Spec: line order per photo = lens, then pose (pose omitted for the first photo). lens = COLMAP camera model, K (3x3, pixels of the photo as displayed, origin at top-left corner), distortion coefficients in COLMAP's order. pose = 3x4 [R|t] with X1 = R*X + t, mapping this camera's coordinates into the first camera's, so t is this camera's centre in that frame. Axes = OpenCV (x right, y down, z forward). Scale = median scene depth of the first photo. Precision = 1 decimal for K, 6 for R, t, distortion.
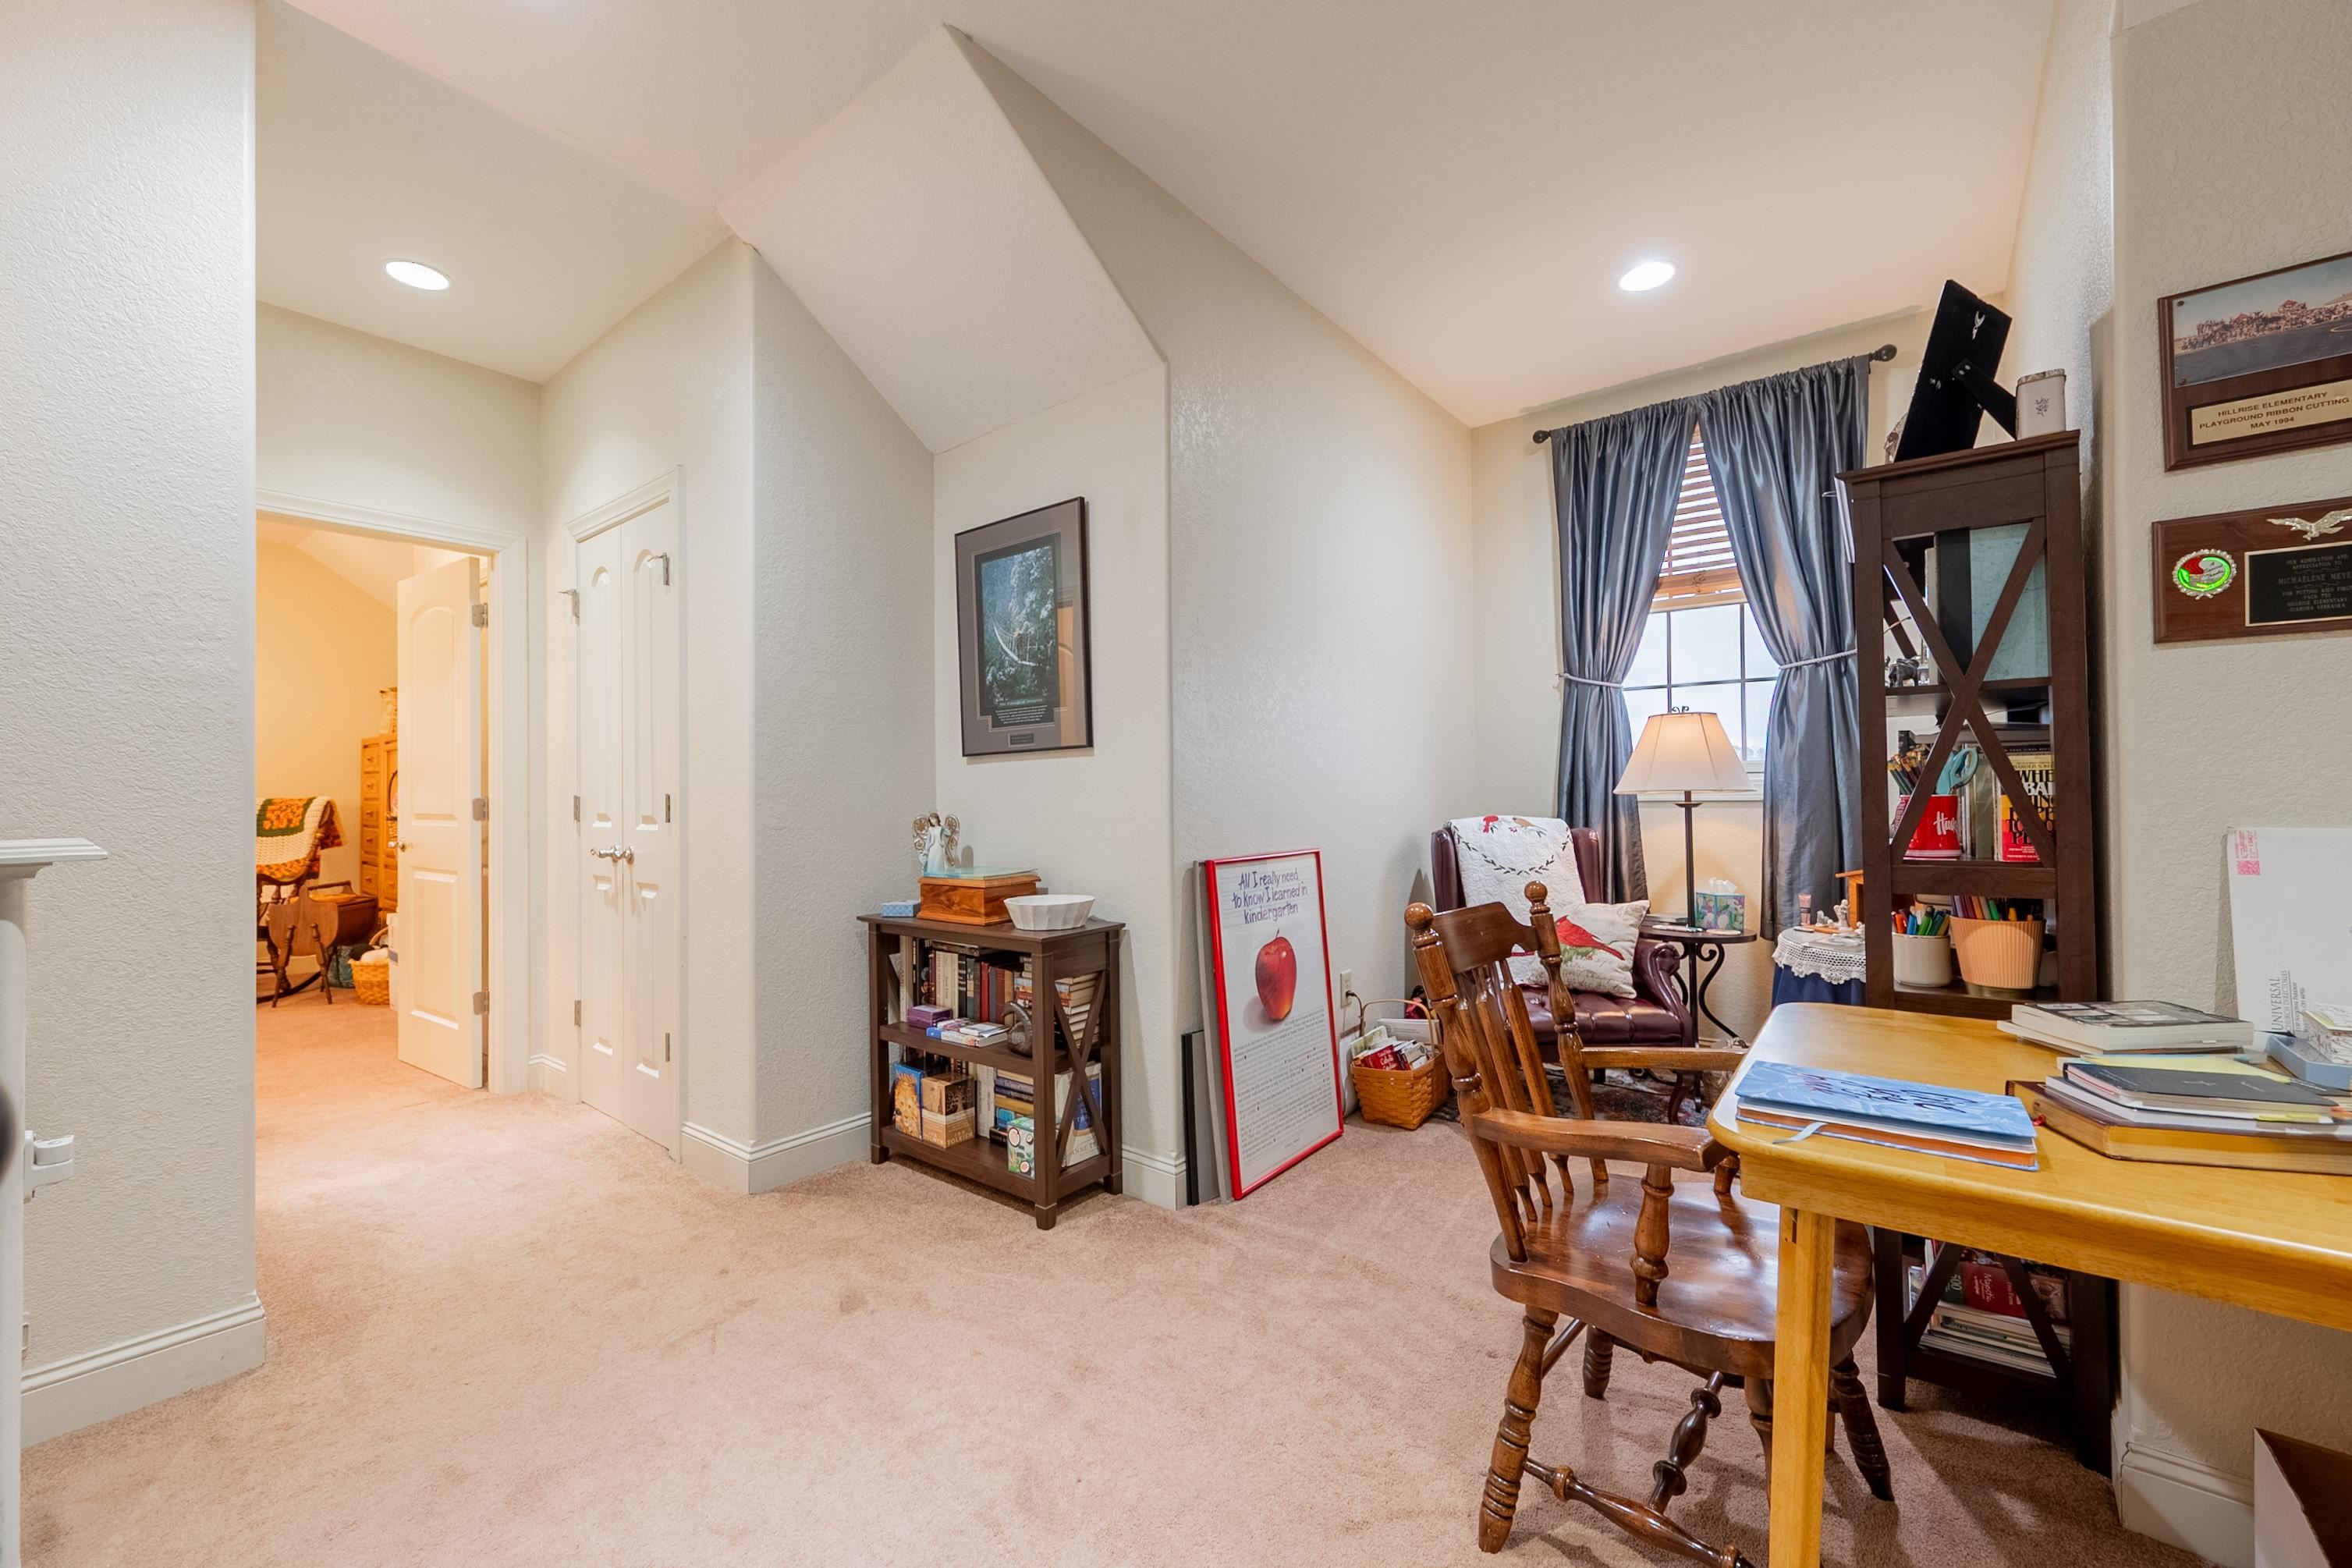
lens RADIAL K [[947.1, 0, 1173.0], [0, 947.1, 777.4], [0, 0, 1]] dist [-0.000312, 0.000665]
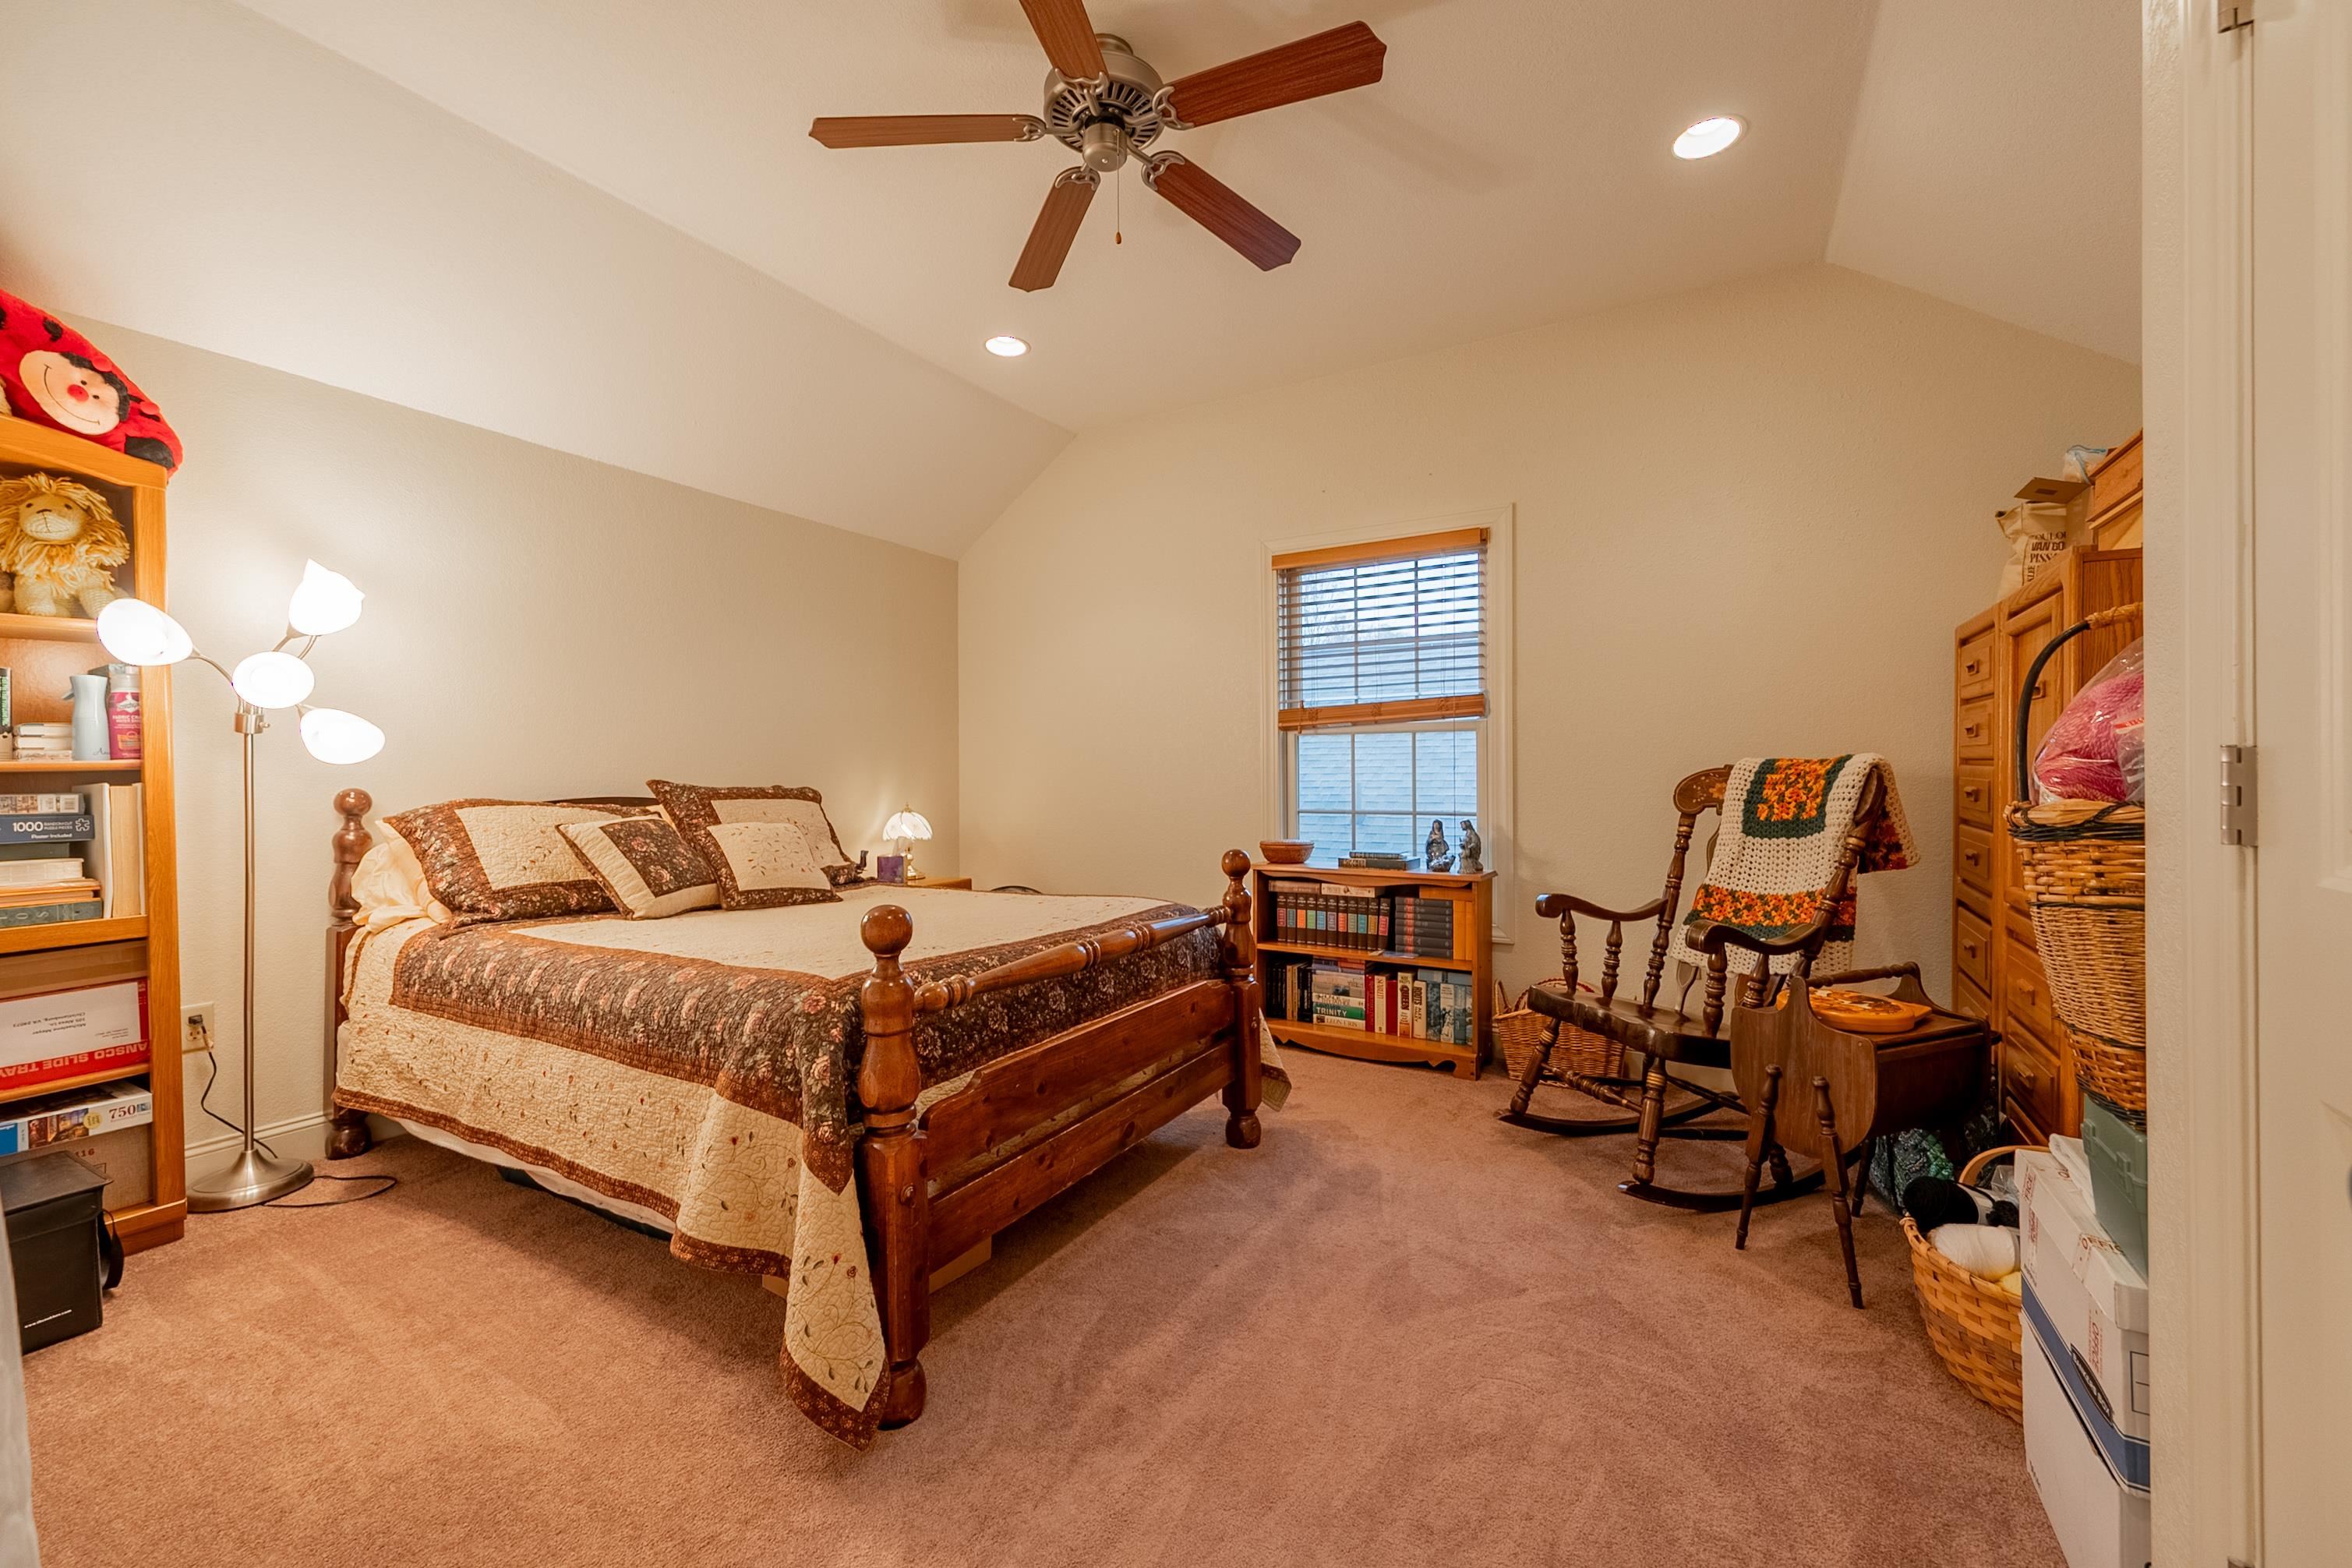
lens RADIAL K [[947.1, 0, 1173.9], [0, 947.1, 780.8], [0, 0, 1]] dist [-0.000312, 0.000665]
pose [[0.152312, 0.008894, -0.988293, -0.521405], [0.012287, 0.999865, 0.010891, 0.024822], [0.988256, -0.013802, 0.152182, 0.627657]]
